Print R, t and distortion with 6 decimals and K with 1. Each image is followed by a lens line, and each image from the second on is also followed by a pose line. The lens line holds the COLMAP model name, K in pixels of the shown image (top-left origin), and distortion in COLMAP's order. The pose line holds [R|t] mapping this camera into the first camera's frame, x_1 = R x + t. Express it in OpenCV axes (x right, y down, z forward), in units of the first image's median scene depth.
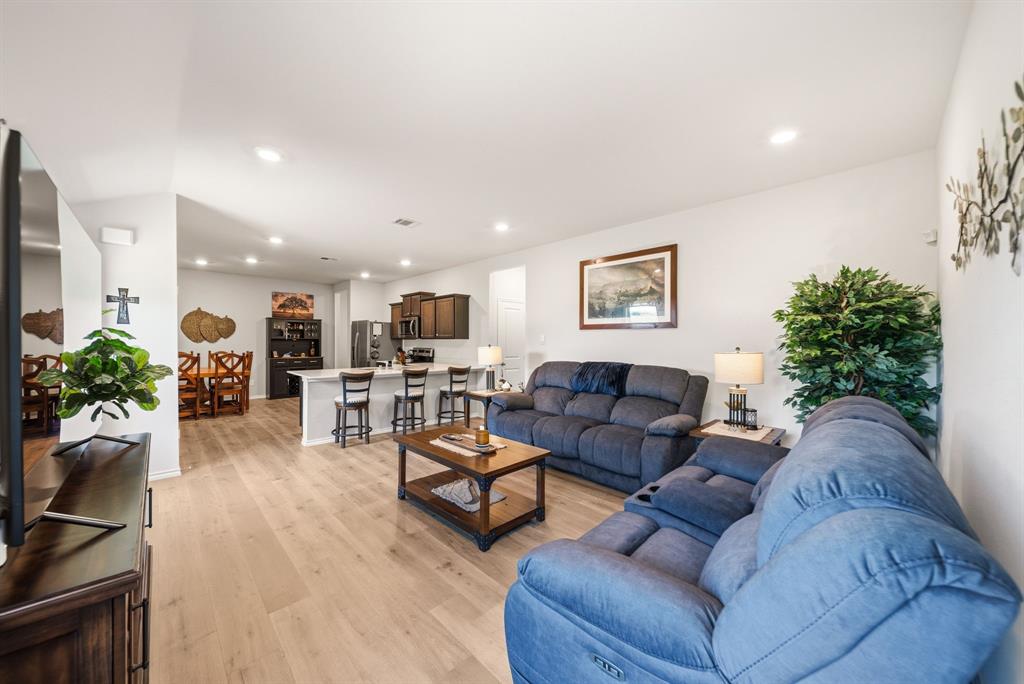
lens RADIAL K [[361.3, 0, 512.0], [0, 361.3, 342.0], [0, 0, 1]] dist [-0.000924, -0.000099]
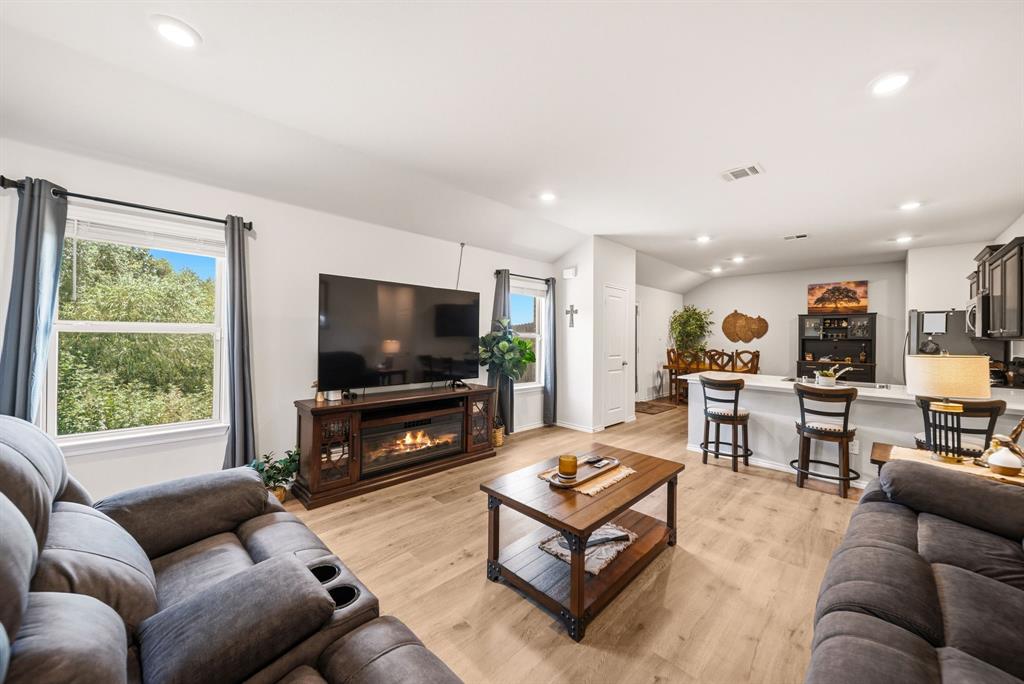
lens RADIAL K [[366.7, 0, 512.8], [0, 366.7, 339.2], [0, 0, 1]] dist [-0.001544, -0.000186]
pose [[0.005029, 0.002395, -0.999984, 0.363298], [-0.016759, 0.999857, 0.002310, 0.002841], [0.999847, 0.016747, 0.005069, 0.474569]]
